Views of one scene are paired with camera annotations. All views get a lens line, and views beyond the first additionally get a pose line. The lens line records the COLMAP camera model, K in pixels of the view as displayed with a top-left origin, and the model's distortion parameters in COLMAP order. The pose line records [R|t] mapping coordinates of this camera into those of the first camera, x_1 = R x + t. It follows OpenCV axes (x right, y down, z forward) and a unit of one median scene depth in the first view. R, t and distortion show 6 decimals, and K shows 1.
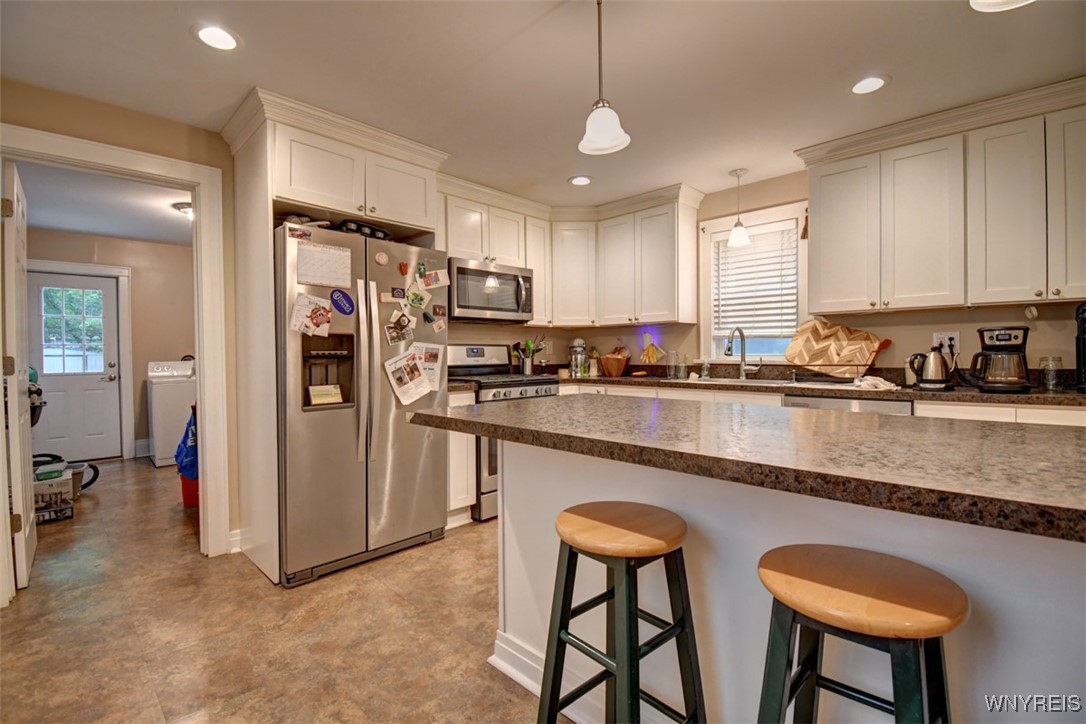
lens RADIAL K [[480.8, 0, 540.3], [0, 480.8, 358.7], [0, 0, 1]] dist [0.003541, -0.002847]
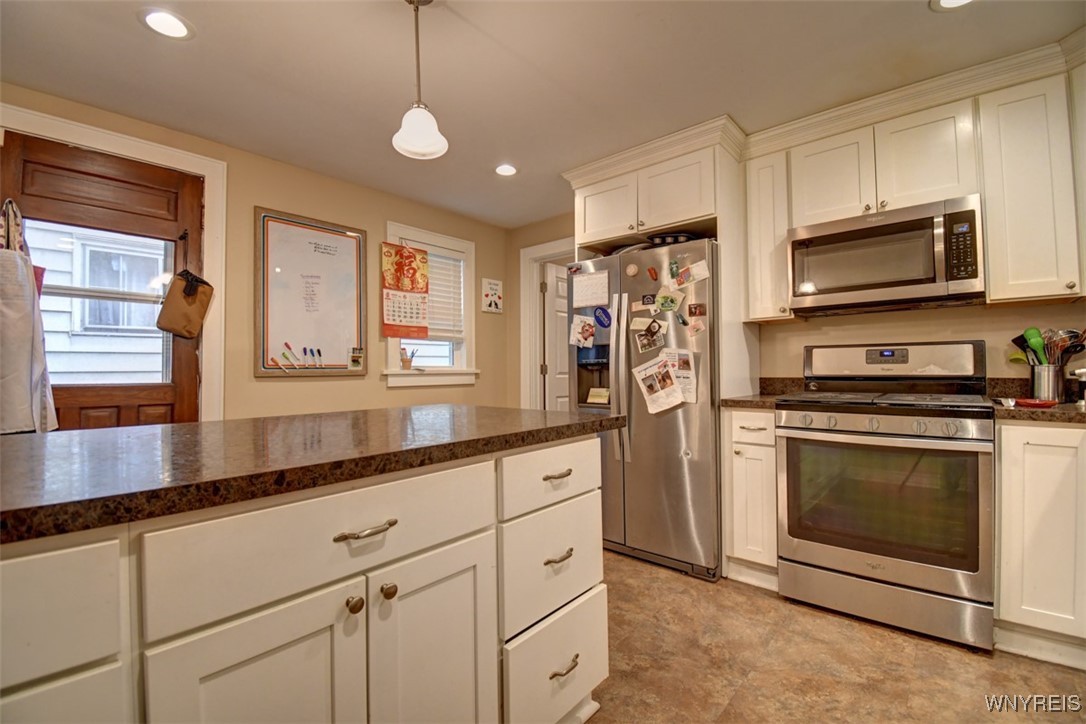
lens RADIAL K [[480.8, 0, 540.5], [0, 480.8, 358.5], [0, 0, 1]] dist [0.003541, -0.002847]
pose [[0.044469, -0.016388, -0.998876, 0.675474], [-0.000929, 0.999864, -0.016446, 0.001130], [0.999010, 0.001659, 0.044448, 0.726532]]
